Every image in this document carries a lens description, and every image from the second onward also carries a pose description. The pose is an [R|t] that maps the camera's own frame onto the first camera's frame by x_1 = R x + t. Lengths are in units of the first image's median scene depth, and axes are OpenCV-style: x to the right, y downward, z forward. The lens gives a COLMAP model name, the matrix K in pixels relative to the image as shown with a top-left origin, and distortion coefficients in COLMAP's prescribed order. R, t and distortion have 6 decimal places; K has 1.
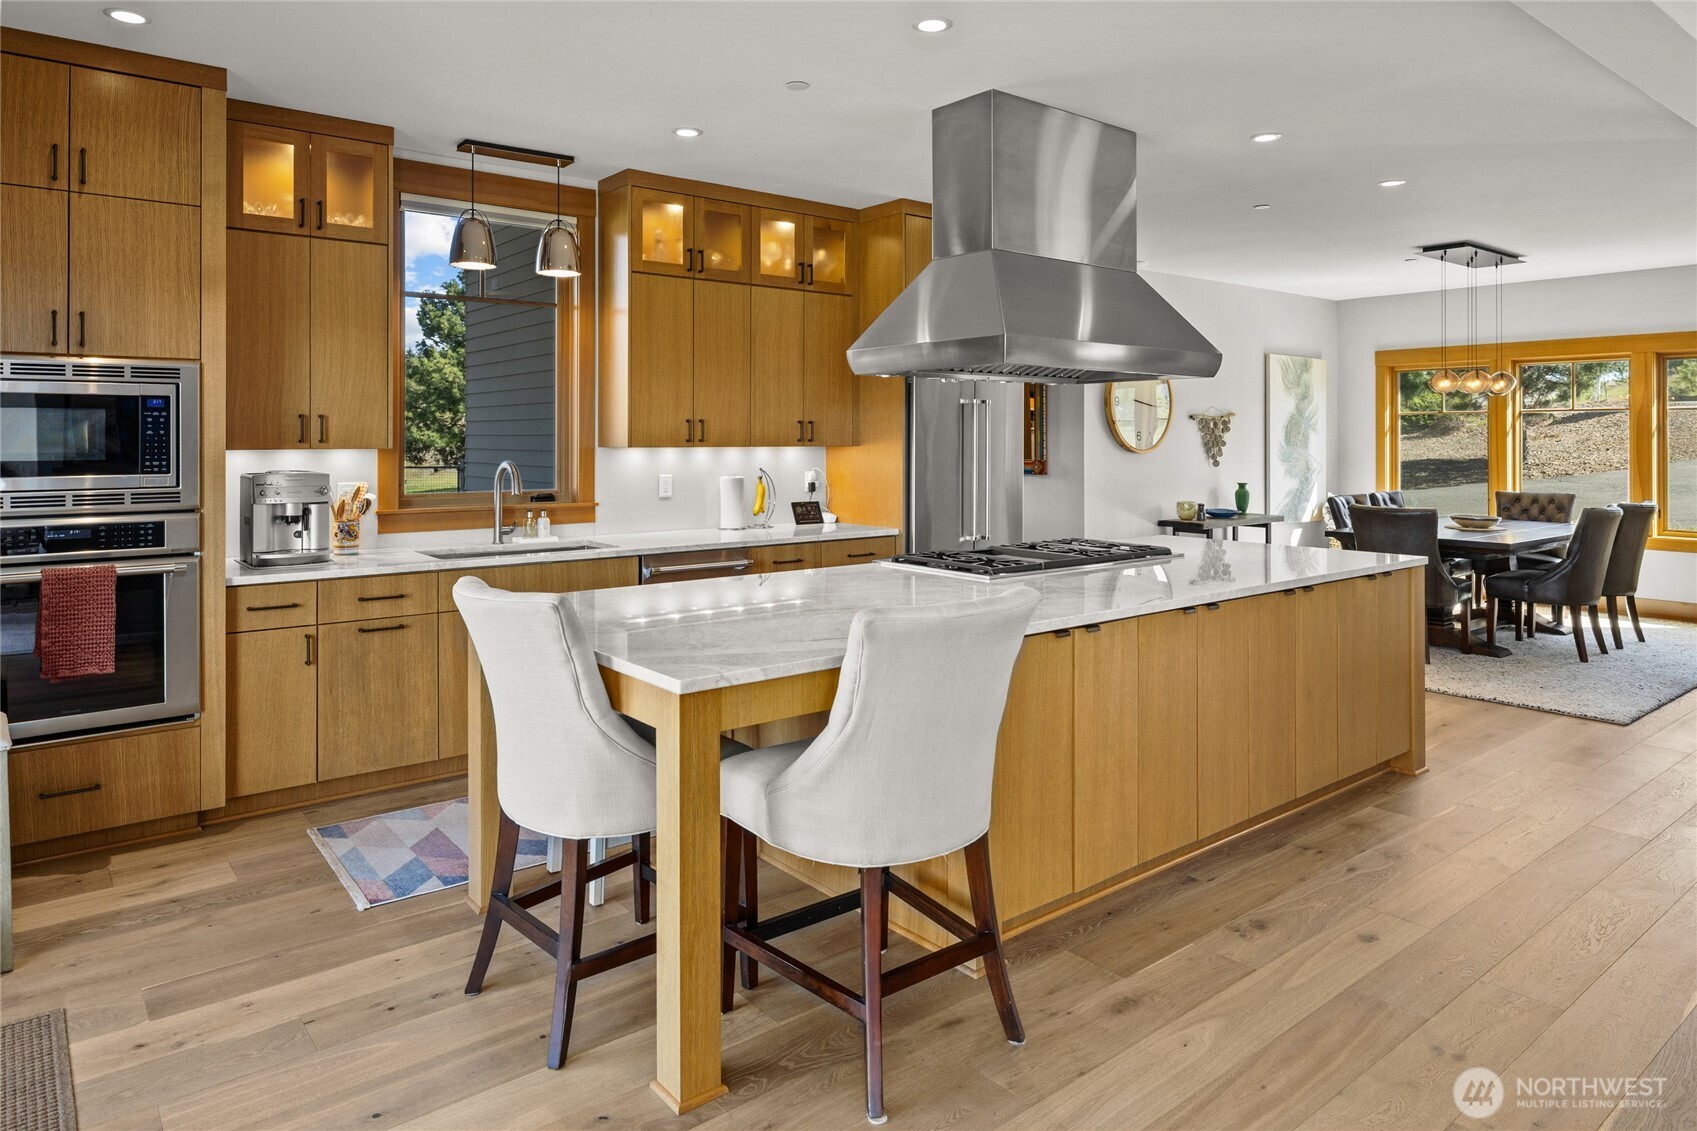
lens RADIAL K [[1061.6, 0, 841.9], [0, 1061.6, 461.6], [0, 0, 1]] dist [-0.006395, -0.001050]
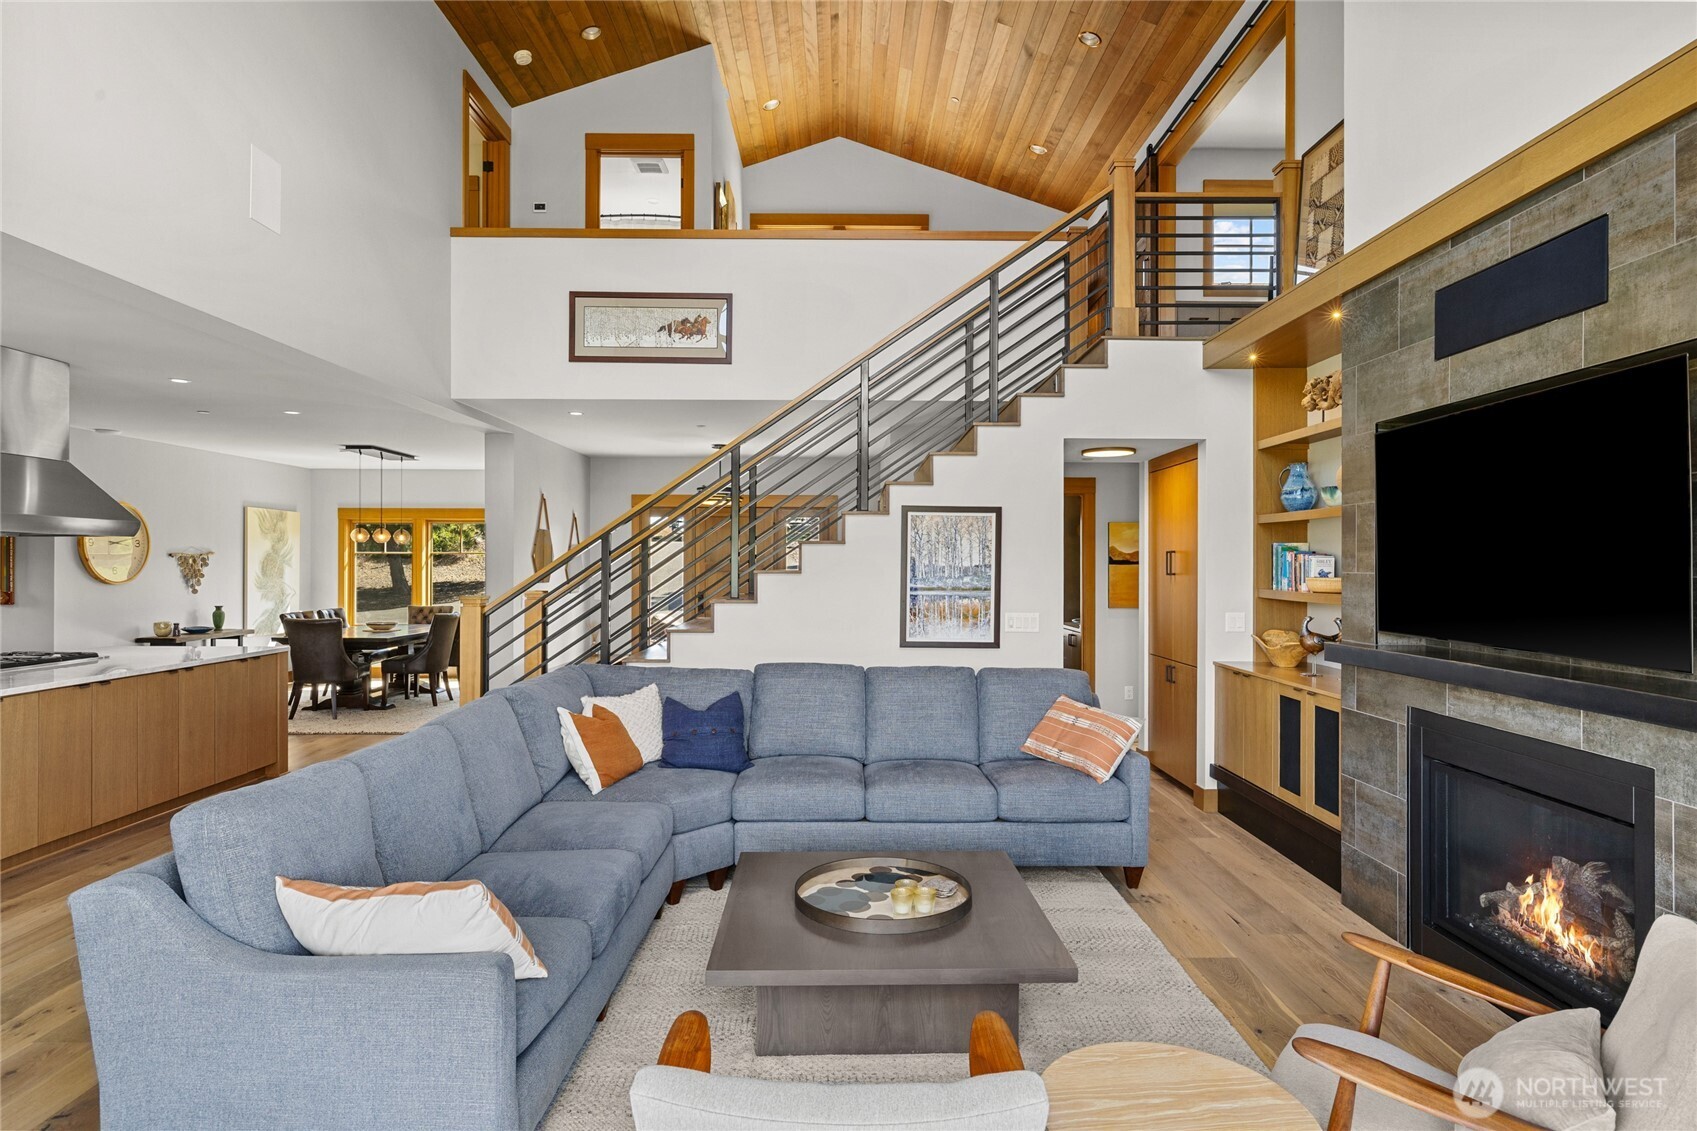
lens RADIAL K [[909.7, 0, 842.7], [0, 909.7, 566.3], [0, 0, 1]] dist [-0.002293, 0.000659]
pose [[0.628958, -0.000152, 0.777439, -0.009477], [0.014844, 0.999820, -0.011813, -0.003979], [-0.777297, 0.018971, 0.628847, -0.304858]]
